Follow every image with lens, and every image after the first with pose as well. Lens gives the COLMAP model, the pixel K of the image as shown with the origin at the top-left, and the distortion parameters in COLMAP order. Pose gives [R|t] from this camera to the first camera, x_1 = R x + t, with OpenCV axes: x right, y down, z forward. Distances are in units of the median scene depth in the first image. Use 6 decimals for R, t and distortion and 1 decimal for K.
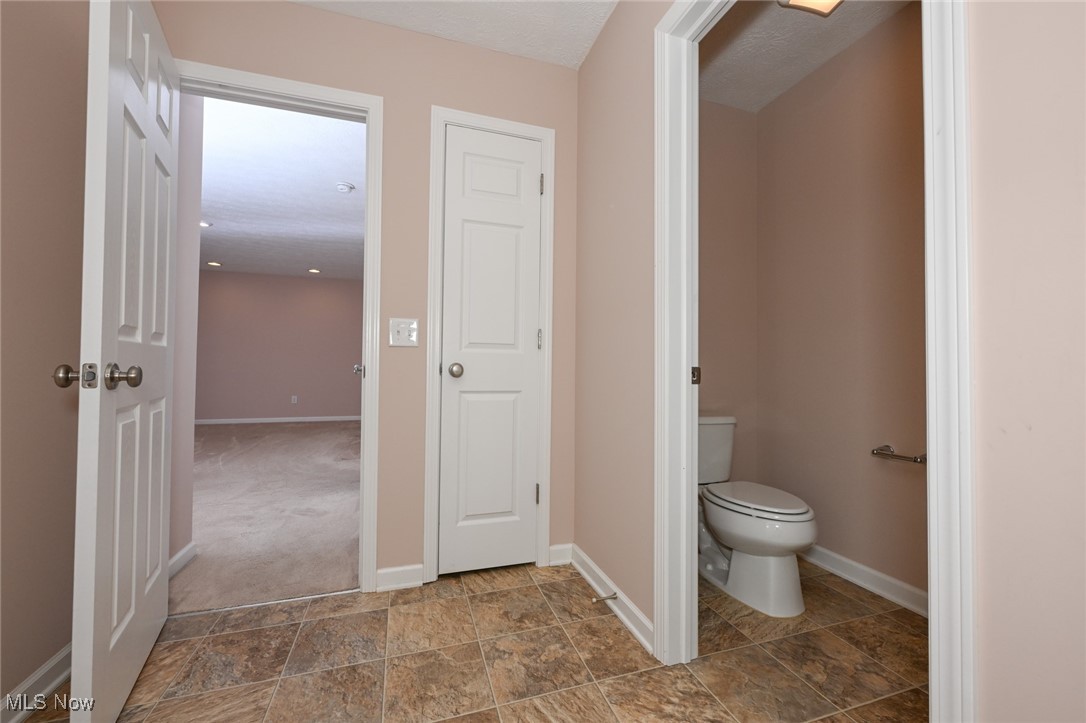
lens RADIAL K [[432.3, 0, 543.4], [0, 432.3, 360.7], [0, 0, 1]] dist [-0.000213, 0.000025]
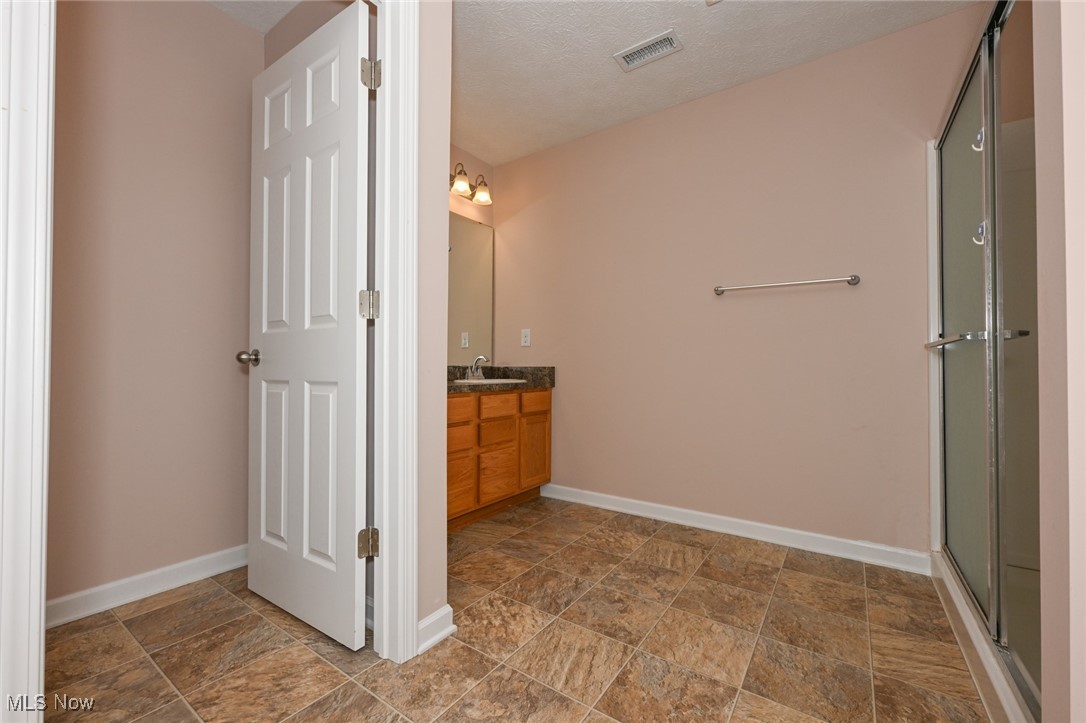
lens RADIAL K [[432.3, 0, 546.9], [0, 432.3, 362.1], [0, 0, 1]] dist [-0.000213, 0.000025]
pose [[-0.604146, 0.003760, 0.796865, -0.817241], [-0.014507, 0.999771, -0.015716, 0.060297], [-0.796741, -0.021055, -0.603953, 1.886642]]
